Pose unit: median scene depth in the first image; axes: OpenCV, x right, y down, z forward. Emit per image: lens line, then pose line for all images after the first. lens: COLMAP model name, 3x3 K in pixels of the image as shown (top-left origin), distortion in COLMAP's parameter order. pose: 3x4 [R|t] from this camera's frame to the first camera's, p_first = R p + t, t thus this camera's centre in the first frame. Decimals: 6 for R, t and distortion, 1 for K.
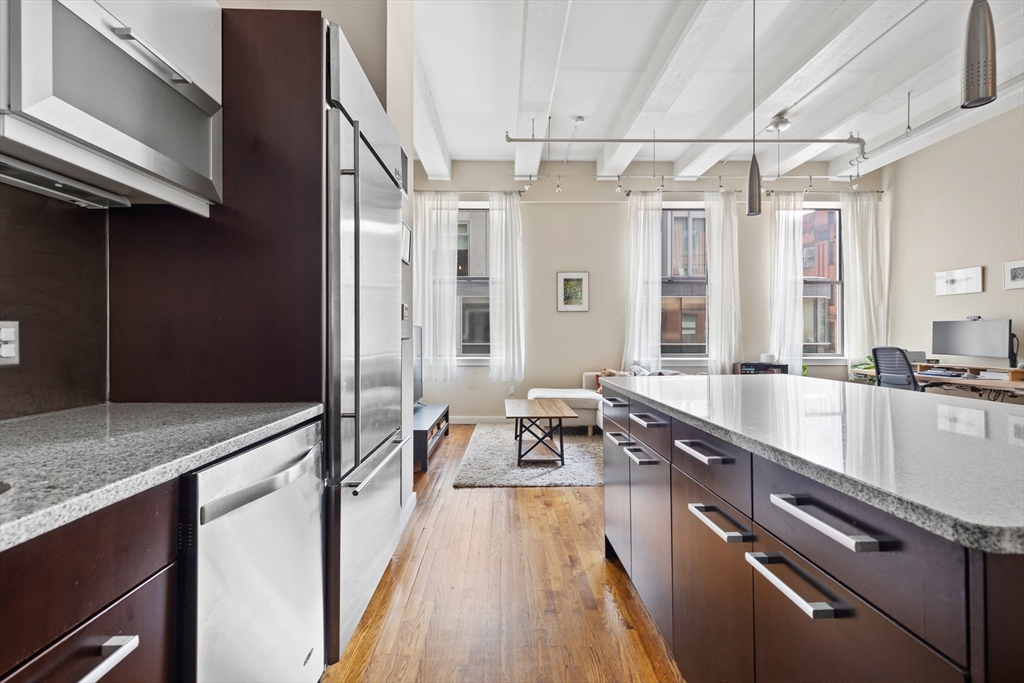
lens RADIAL K [[462.9, 0, 512.2], [0, 462.9, 334.3], [0, 0, 1]] dist [0.004313, -0.000037]
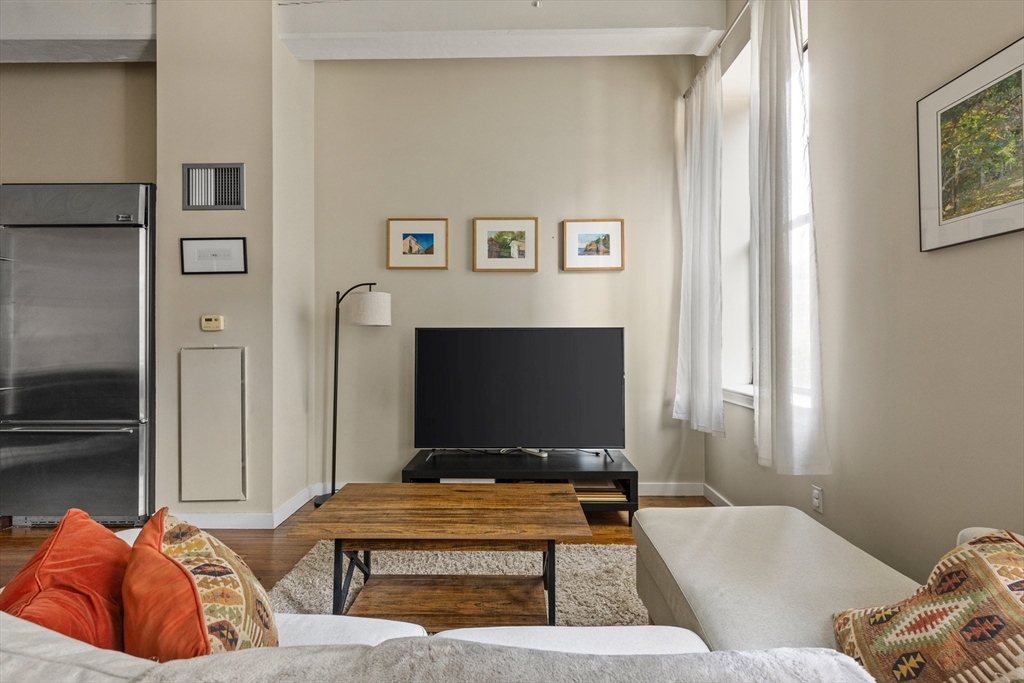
lens RADIAL K [[459.9, 0, 512.0], [0, 459.9, 341.5], [0, 0, 1]] dist [0.000583, -0.000022]
pose [[-0.046446, 0.001443, -0.998920, 0.465372], [0.007499, 0.999971, 0.001096, -0.002037], [0.998893, -0.007440, -0.046455, 0.996754]]
